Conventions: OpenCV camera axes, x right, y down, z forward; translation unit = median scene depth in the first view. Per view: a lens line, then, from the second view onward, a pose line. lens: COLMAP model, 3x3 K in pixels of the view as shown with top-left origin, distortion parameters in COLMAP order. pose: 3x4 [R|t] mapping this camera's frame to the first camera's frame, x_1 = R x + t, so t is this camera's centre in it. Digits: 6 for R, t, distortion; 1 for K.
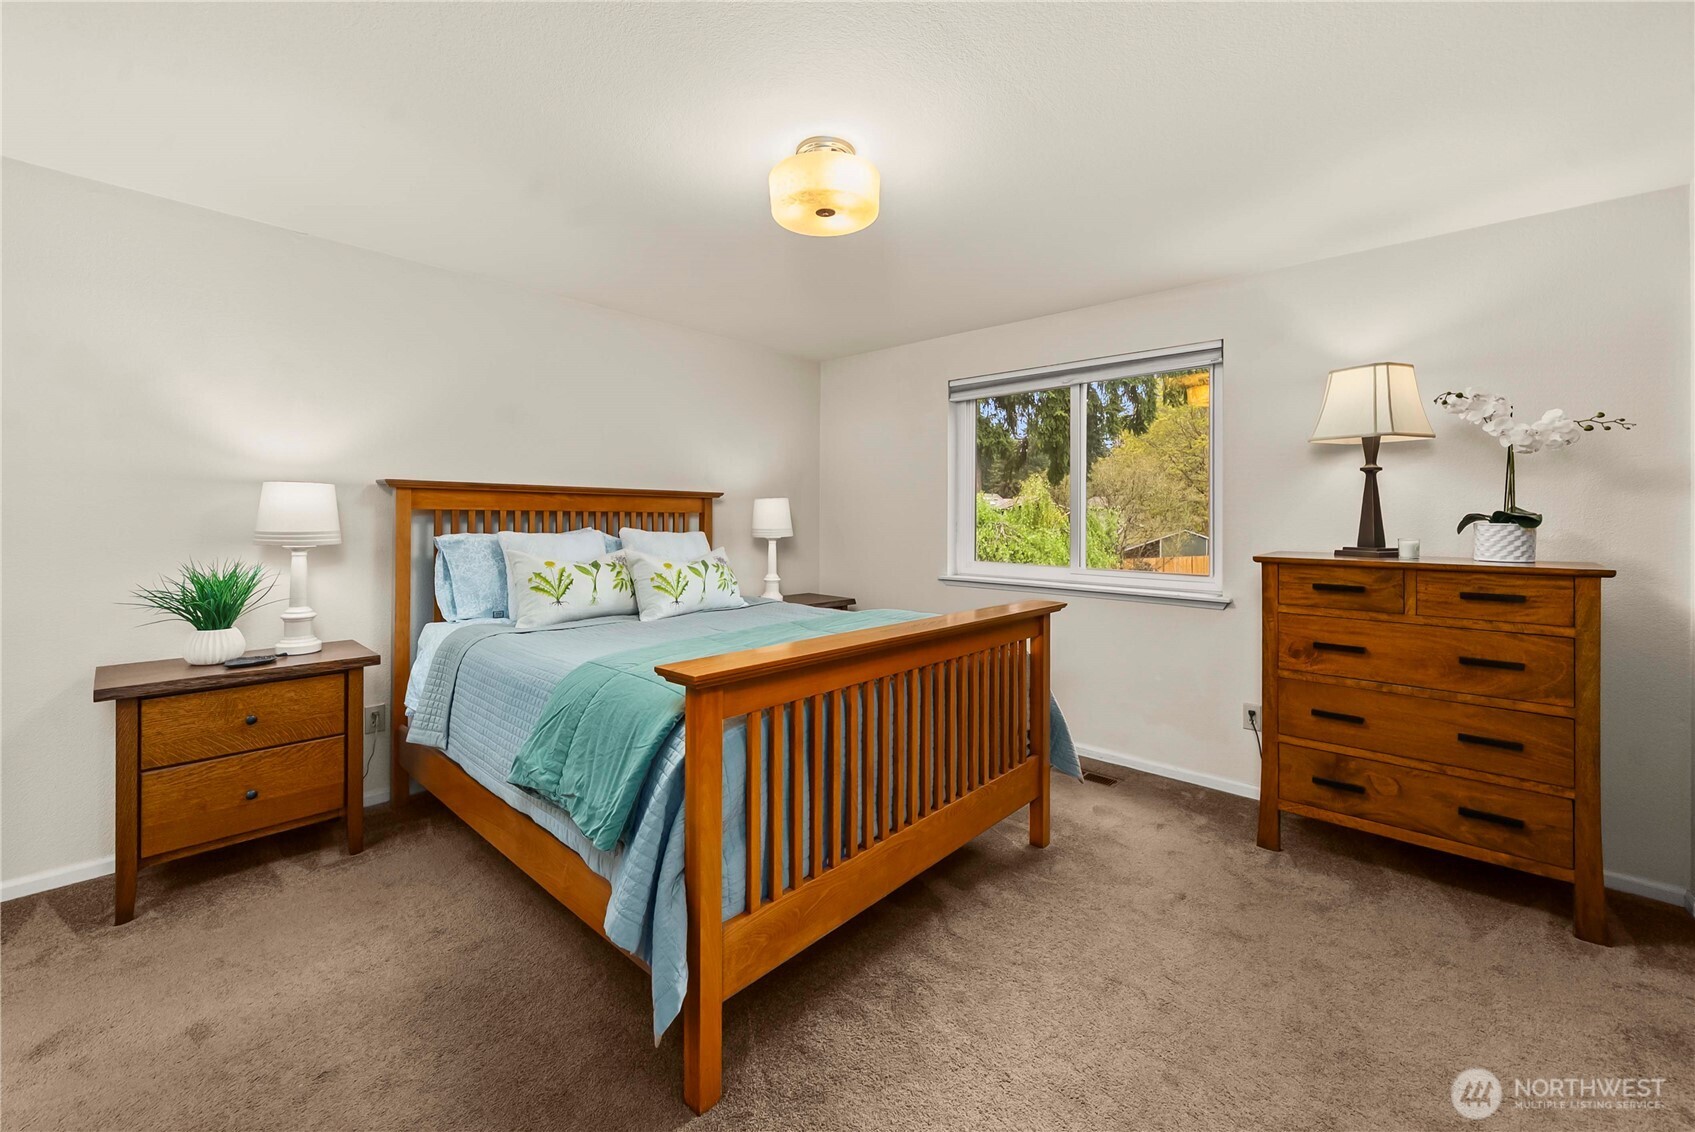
lens RADIAL K [[662.4, 0, 848.0], [0, 662.4, 509.6], [0, 0, 1]] dist [-0.000298, -0.000065]
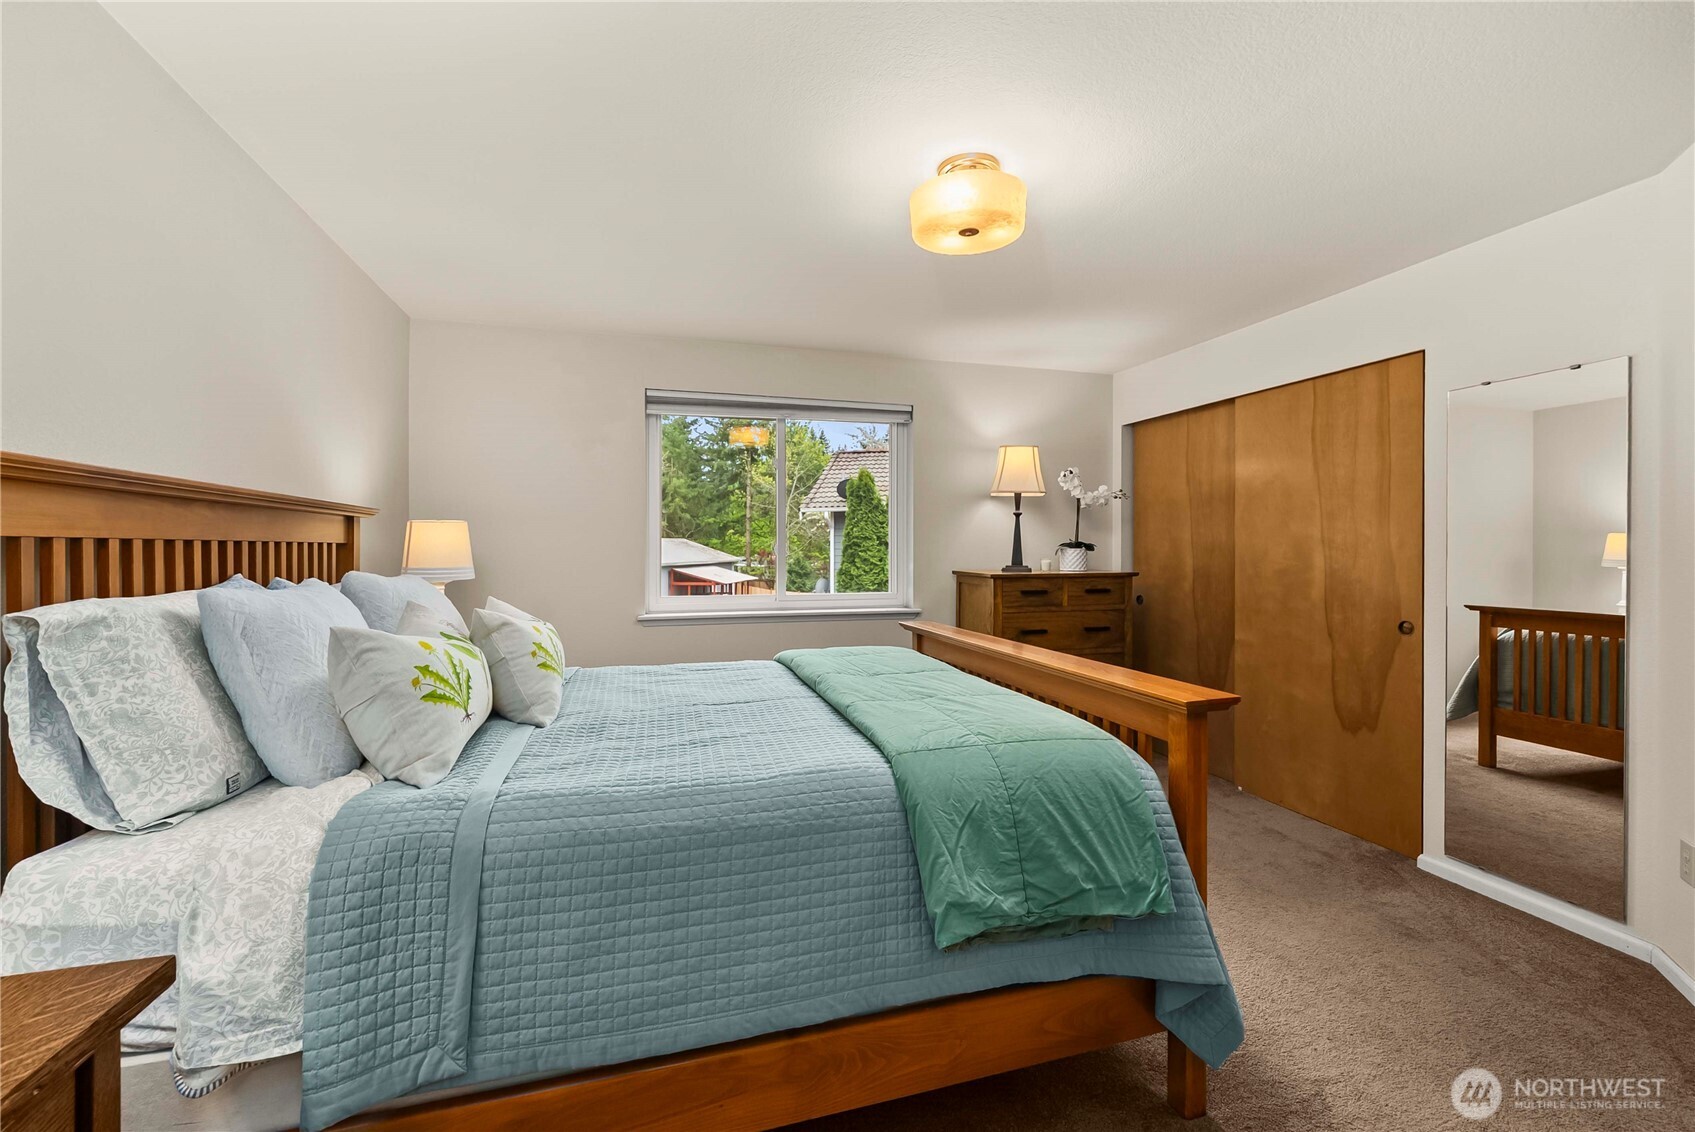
lens RADIAL K [[709.5, 0, 849.6], [0, 709.5, 538.5], [0, 0, 1]] dist [-0.001224, -0.000273]
pose [[0.518625, 0.004457, 0.854990, -0.803419], [-0.003562, 0.999989, -0.003052, 0.001932], [-0.854995, -0.001463, 0.518635, 0.487707]]
